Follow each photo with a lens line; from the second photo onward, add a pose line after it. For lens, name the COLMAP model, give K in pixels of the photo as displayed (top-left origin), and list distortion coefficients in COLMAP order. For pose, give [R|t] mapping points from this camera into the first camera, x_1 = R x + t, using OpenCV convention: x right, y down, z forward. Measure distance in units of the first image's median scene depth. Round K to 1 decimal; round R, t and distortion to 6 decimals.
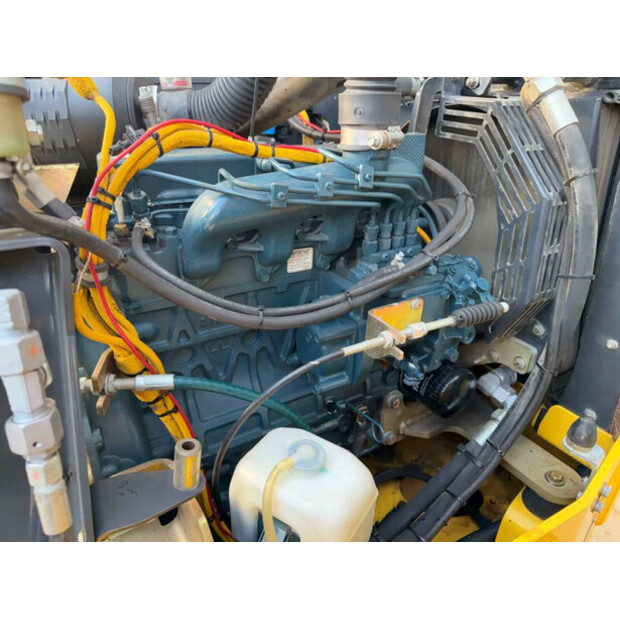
lens RADIAL K [[441.6, 0, 310.9], [0, 441.6, 309.1], [0, 0, 1]] dist [0.008902, -0.019382]
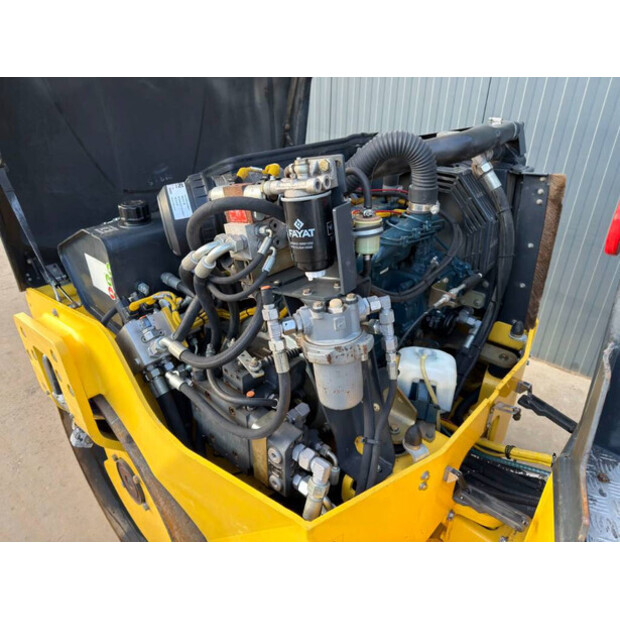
lens RADIAL K [[441.6, 0, 307.7], [0, 441.6, 312.9], [0, 0, 1]] dist [0.008902, -0.019382]
pose [[0.953995, -0.166760, 0.249169, -0.862419], [0.153603, 0.985543, 0.071489, -0.101801], [-0.257488, -0.029928, 0.965818, -0.786150]]
